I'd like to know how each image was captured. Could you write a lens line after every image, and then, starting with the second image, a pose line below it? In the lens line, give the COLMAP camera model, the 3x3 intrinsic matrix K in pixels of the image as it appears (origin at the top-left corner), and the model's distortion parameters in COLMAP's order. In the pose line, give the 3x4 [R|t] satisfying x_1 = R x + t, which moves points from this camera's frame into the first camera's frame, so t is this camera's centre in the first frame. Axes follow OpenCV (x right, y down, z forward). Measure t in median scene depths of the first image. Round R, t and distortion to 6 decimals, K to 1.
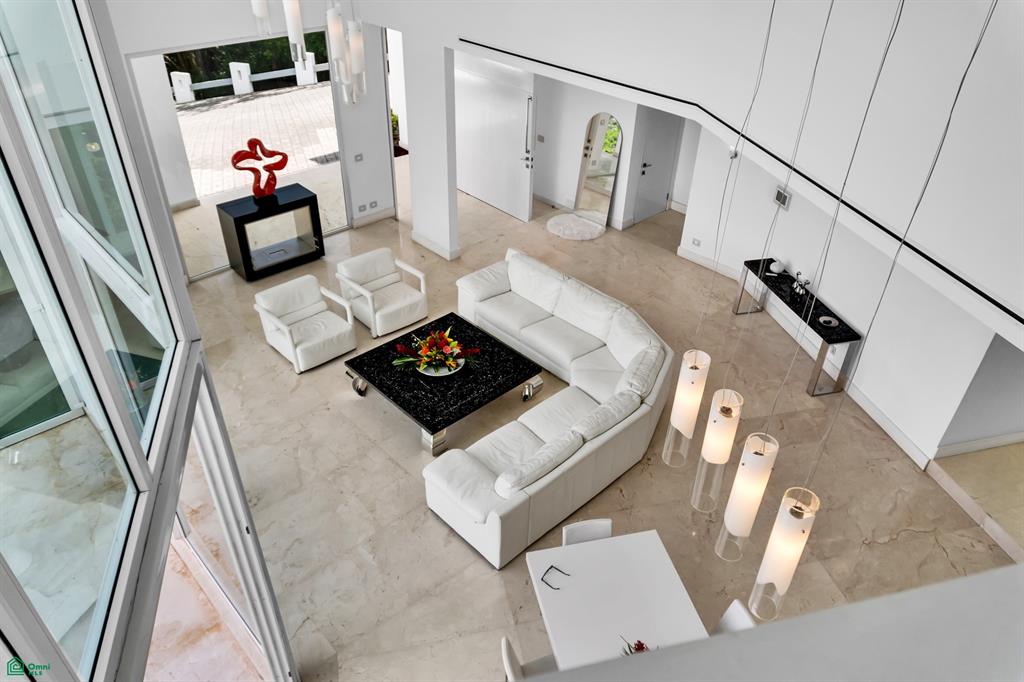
lens RADIAL K [[691.3, 0, 512.0], [0, 691.3, 341.0], [0, 0, 1]] dist [-0.026412, 0.003928]
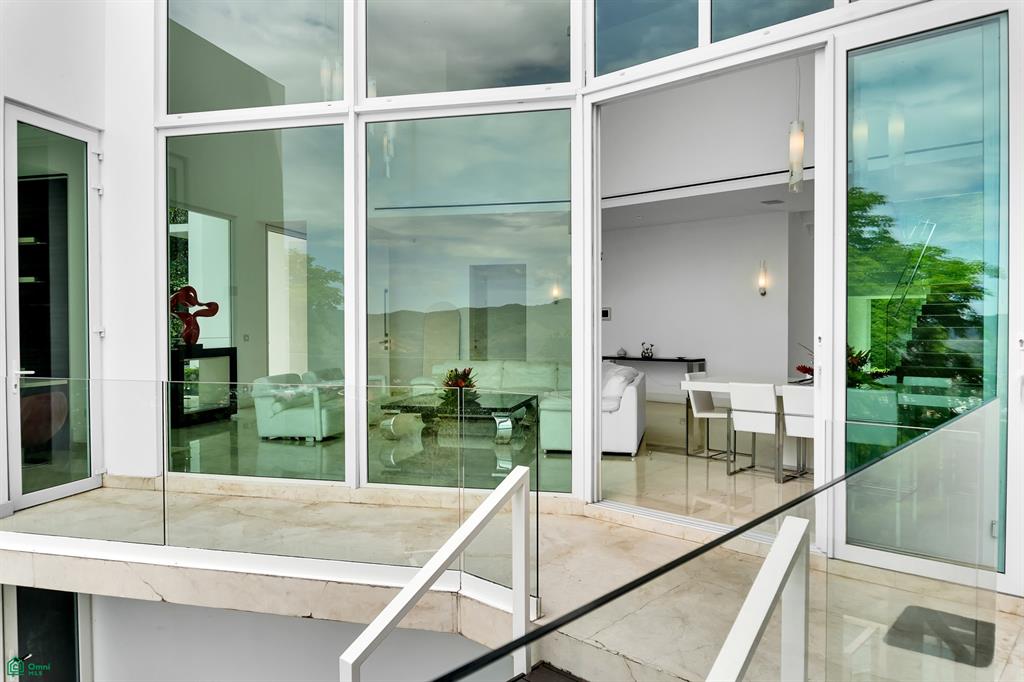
lens RADIAL K [[691.3, 0, 512.0], [0, 691.3, 341.0], [0, 0, 1]] dist [-0.026412, 0.003928]
pose [[0.832060, -0.032903, 0.553709, -0.545351], [0.332669, 0.828384, -0.450678, 0.406888], [-0.443855, 0.559193, 0.700211, 0.101182]]
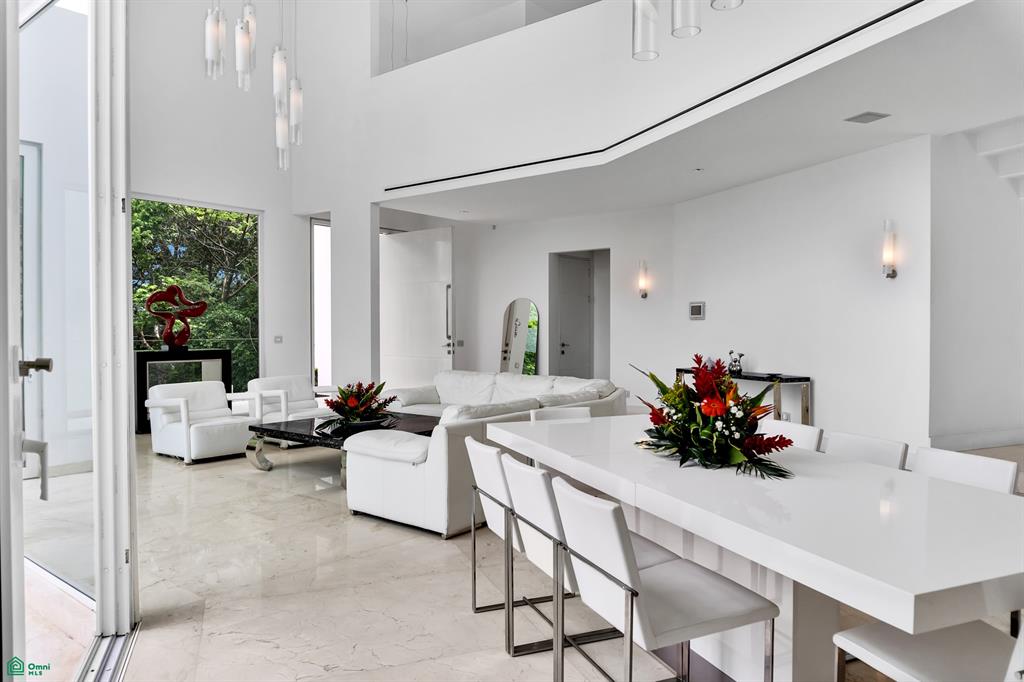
lens RADIAL K [[691.3, 0, 512.0], [0, 691.3, 341.0], [0, 0, 1]] dist [-0.026412, 0.003928]
pose [[0.990274, -0.023318, 0.137161, -0.030698], [0.095599, 0.830301, -0.549054, 0.365015], [-0.101082, 0.556827, 0.824455, 0.177789]]
